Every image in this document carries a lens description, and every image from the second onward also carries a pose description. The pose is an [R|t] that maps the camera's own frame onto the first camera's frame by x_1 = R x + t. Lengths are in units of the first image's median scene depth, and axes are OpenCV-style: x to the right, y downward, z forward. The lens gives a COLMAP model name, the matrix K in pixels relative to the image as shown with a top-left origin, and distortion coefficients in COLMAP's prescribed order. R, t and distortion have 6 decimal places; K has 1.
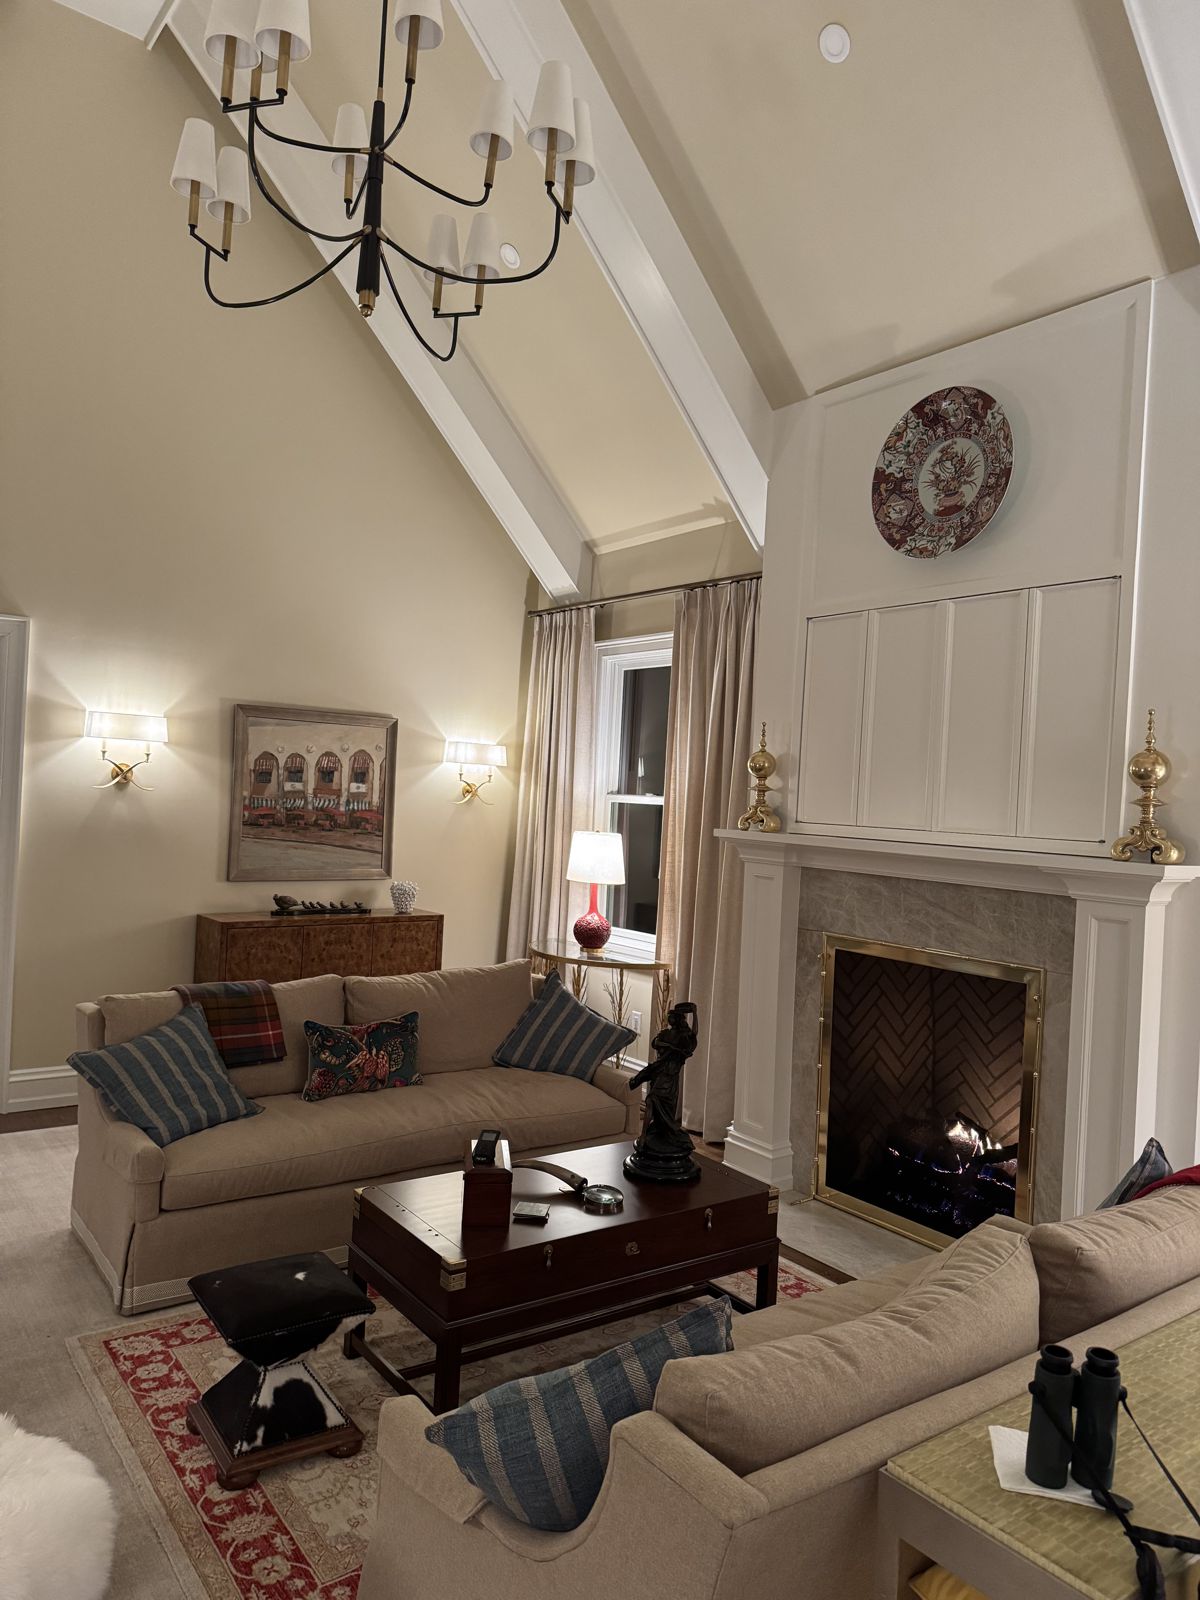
lens RADIAL K [[1118.1, 0, 597.5], [0, 1118.1, 794.9], [0, 0, 1]] dist [0.071459, -0.072975]
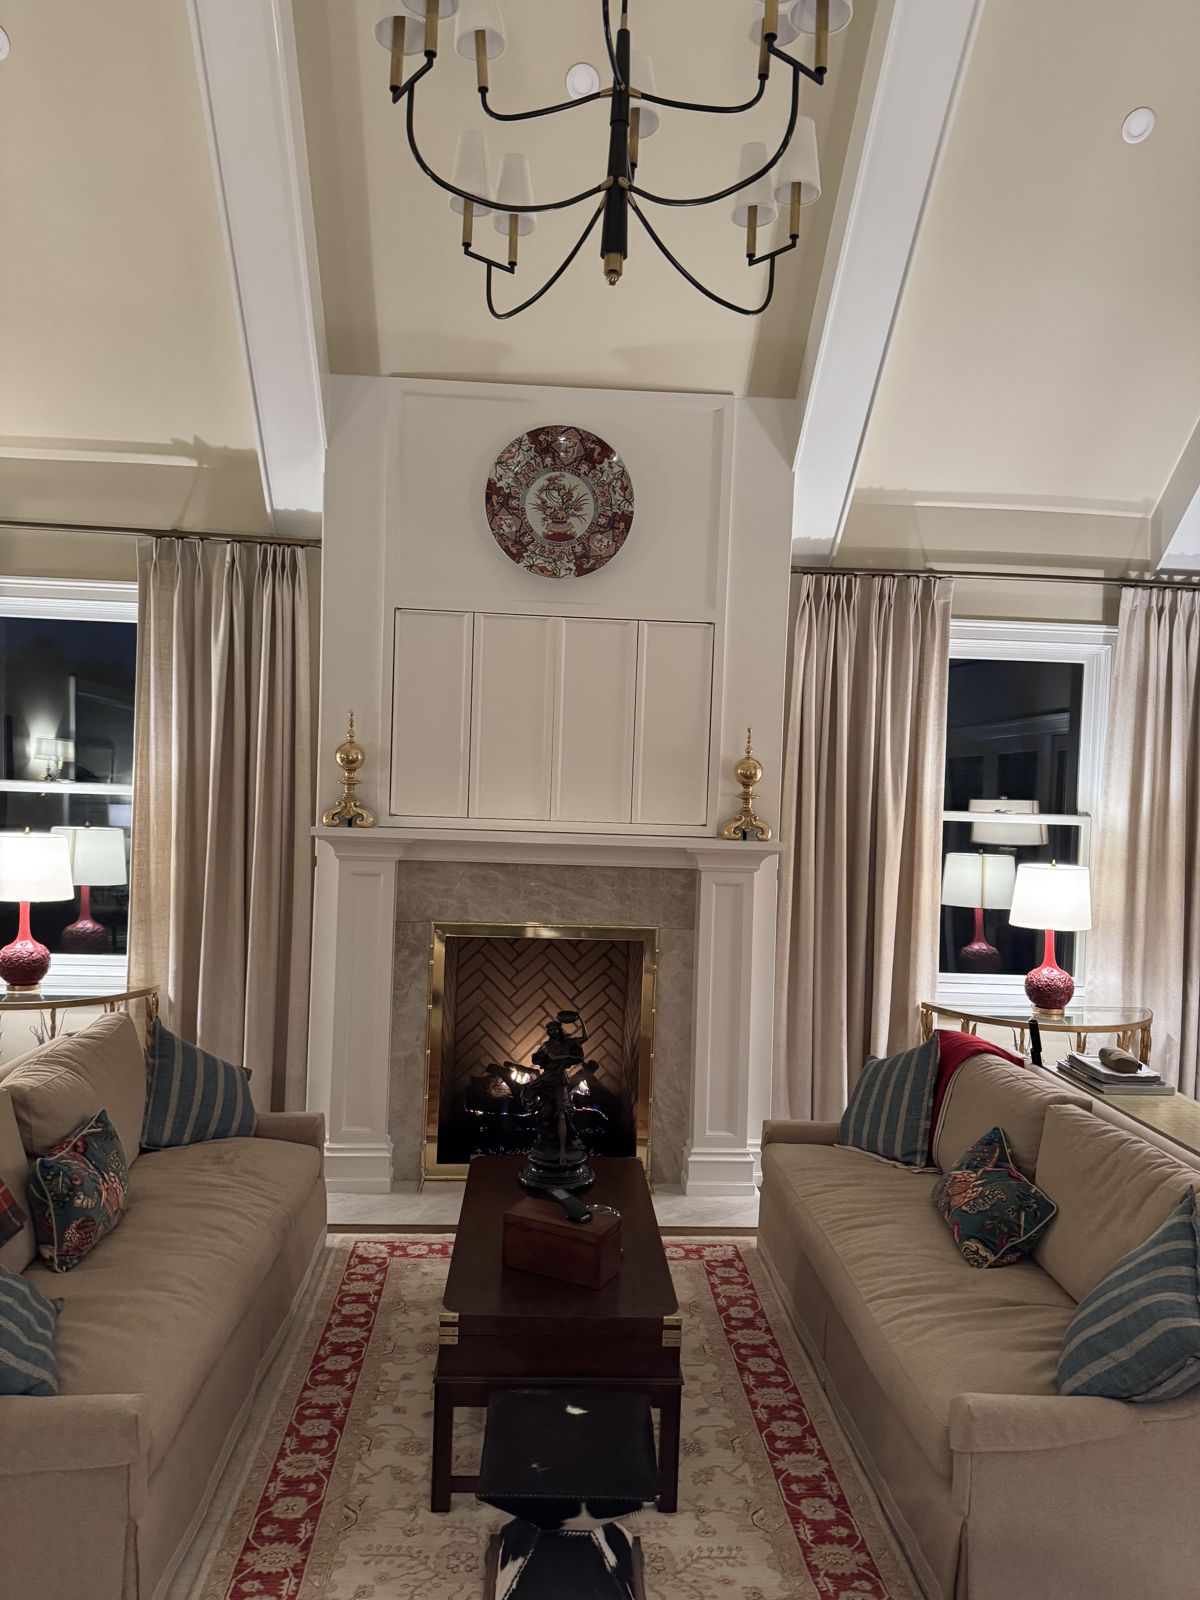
lens RADIAL K [[1109.6, 0, 599.4], [0, 1109.6, 801.6], [0, 0, 1]] dist [0.192249, -0.324776]
pose [[0.550362, -0.048889, 0.833493, -0.610418], [-0.007197, 0.997969, 0.063289, -0.058621], [-0.834895, -0.040831, 0.548893, 0.339022]]
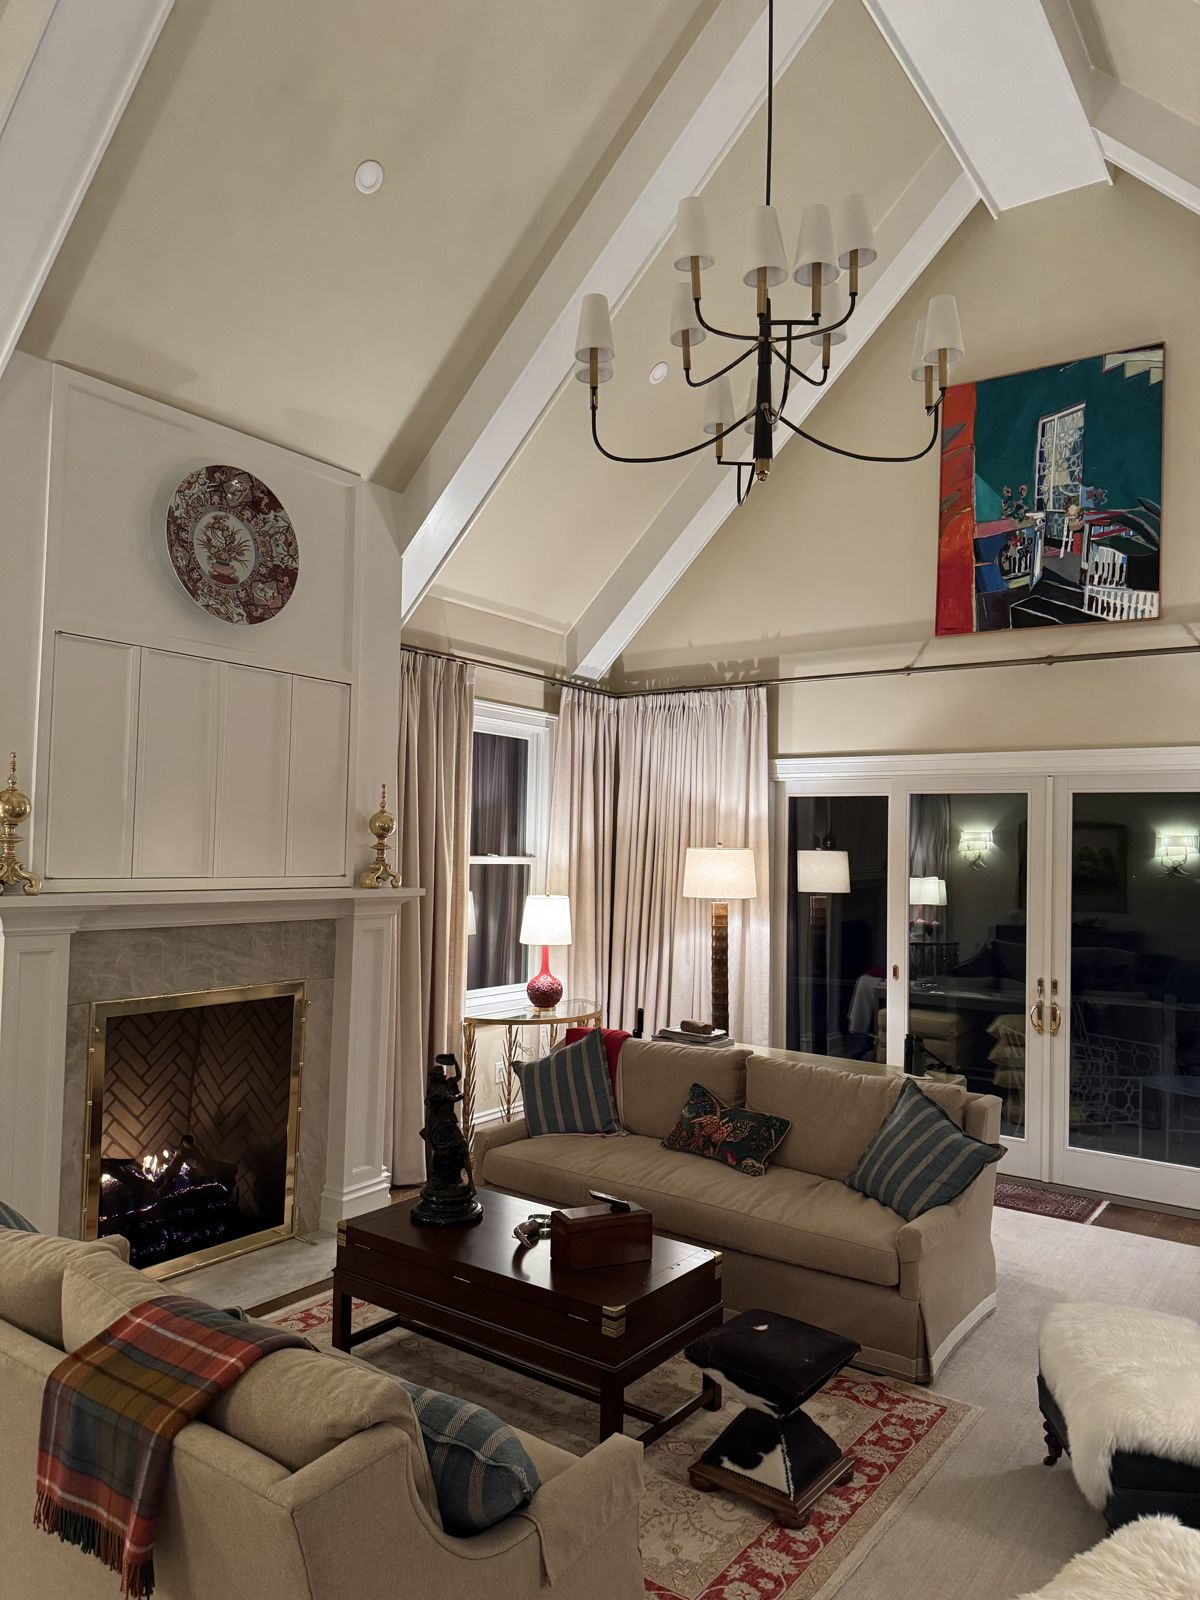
lens RADIAL K [[1107.3, 0, 600.0], [0, 1107.3, 800.0], [0, 0, 1]] dist [0.063242, -0.039162]
pose [[-0.300629, -0.017676, 0.953577, -0.811089], [-0.041491, 0.999124, 0.005440, -0.061623], [-0.952838, -0.037929, -0.301099, 0.966617]]
